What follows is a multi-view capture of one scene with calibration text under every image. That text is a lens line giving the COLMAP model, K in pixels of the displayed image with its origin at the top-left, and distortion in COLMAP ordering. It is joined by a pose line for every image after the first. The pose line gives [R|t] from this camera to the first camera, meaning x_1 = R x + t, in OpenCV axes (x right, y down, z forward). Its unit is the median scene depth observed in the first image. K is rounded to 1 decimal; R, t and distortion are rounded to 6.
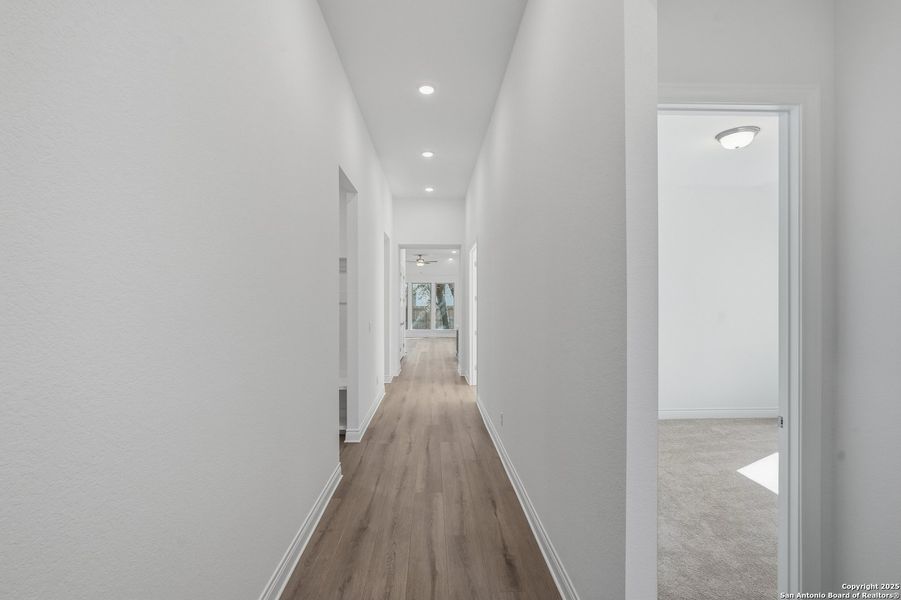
lens RADIAL K [[413.7, 0, 449.5], [0, 413.7, 302.1], [0, 0, 1]] dist [0.000803, 0.000037]
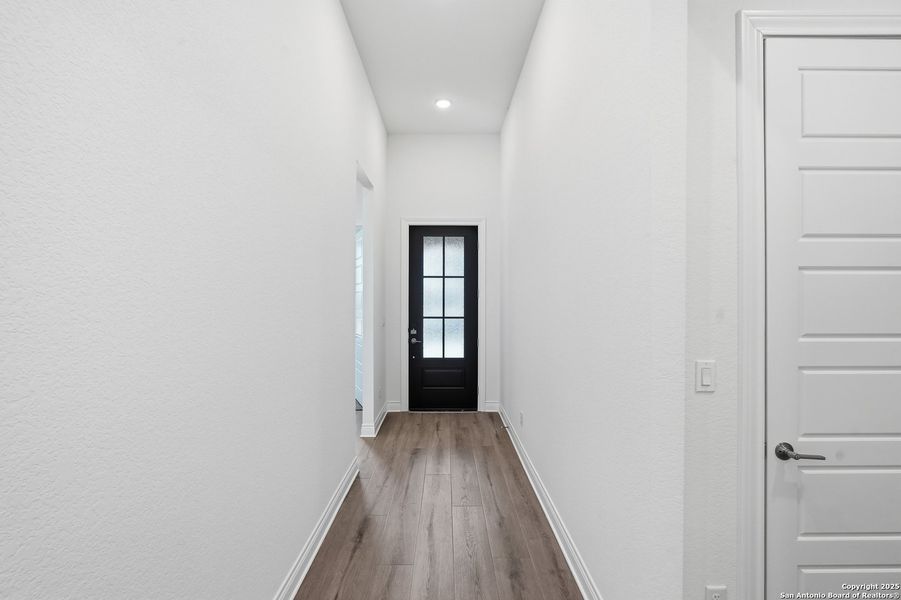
lens RADIAL K [[413.7, 0, 450.8], [0, 413.7, 299.2], [0, 0, 1]] dist [0.000803, 0.000037]
pose [[-0.999444, -0.013286, 0.030582, -0.112101], [-0.013524, 0.999880, -0.007617, 0.017065], [-0.030478, -0.008026, -0.999503, 1.996054]]
